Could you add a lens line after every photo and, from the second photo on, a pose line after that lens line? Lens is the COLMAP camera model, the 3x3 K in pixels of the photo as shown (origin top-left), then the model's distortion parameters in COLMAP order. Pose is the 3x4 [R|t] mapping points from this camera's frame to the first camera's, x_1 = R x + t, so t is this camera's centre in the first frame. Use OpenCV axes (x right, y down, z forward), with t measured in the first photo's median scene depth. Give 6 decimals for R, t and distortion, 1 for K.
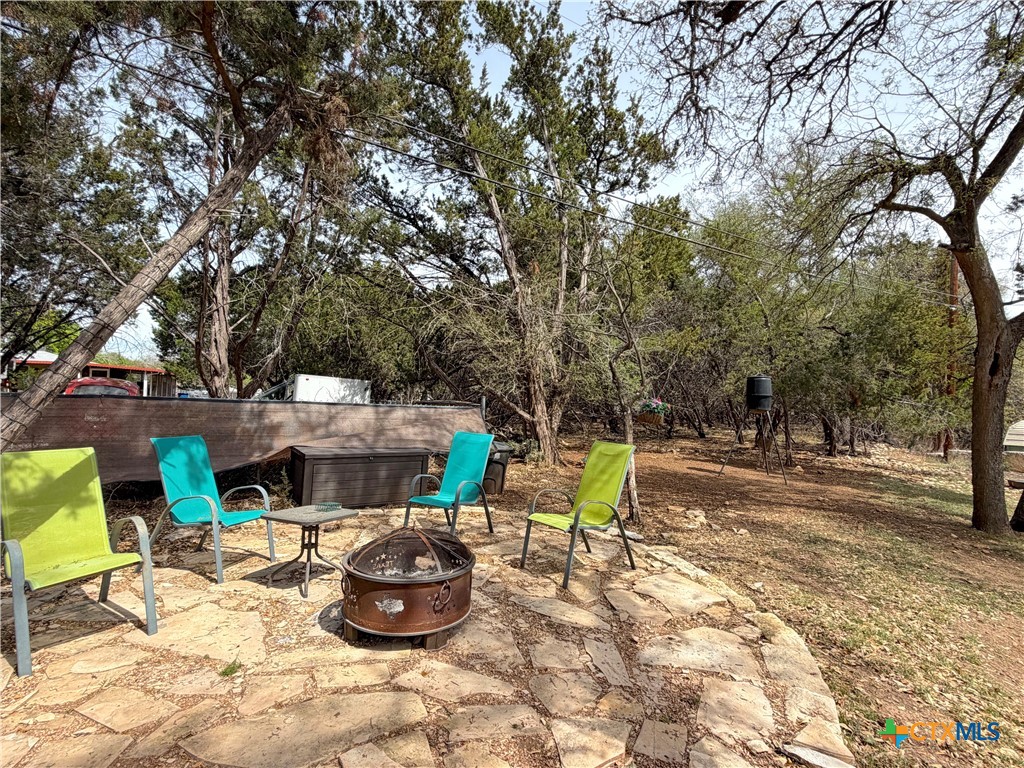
lens RADIAL K [[514.2, 0, 508.9], [0, 514.2, 385.9], [0, 0, 1]] dist [-0.001025, -0.000092]
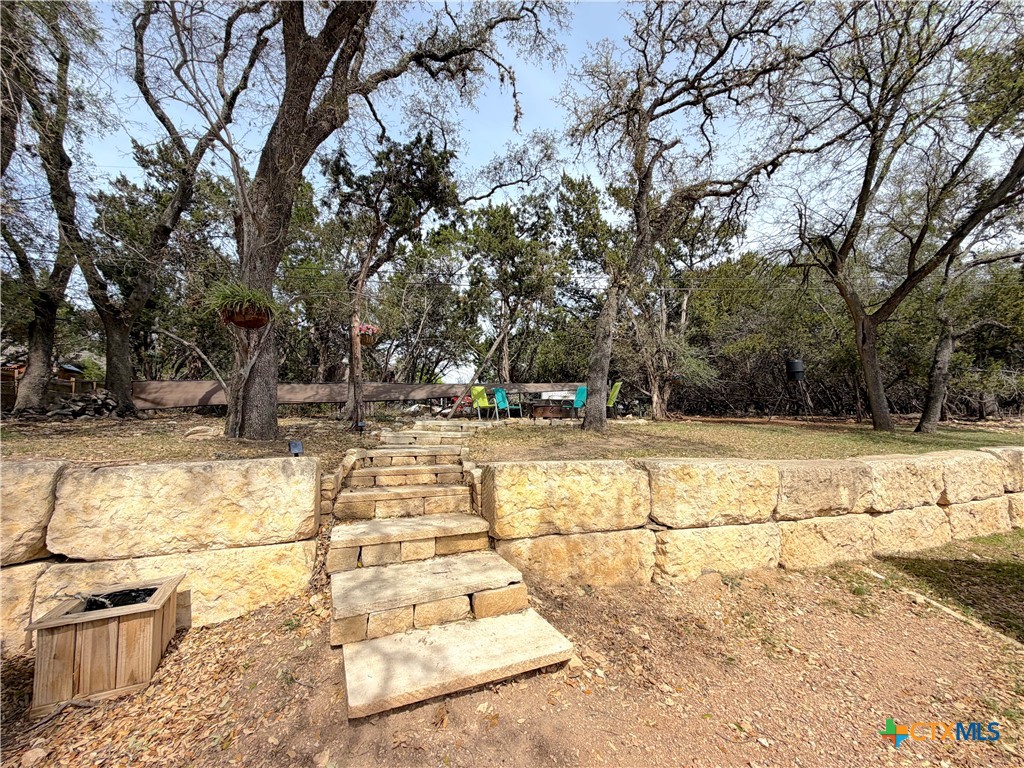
lens RADIAL K [[408.7, 0, 512.0], [0, 408.7, 383.3], [0, 0, 1]] dist [-0.000123, -0.000002]
pose [[0.860784, -0.076398, -0.503204, 0.375351], [0.052611, 0.996730, -0.061330, 0.091558], [0.506244, 0.026318, 0.861989, -0.574320]]
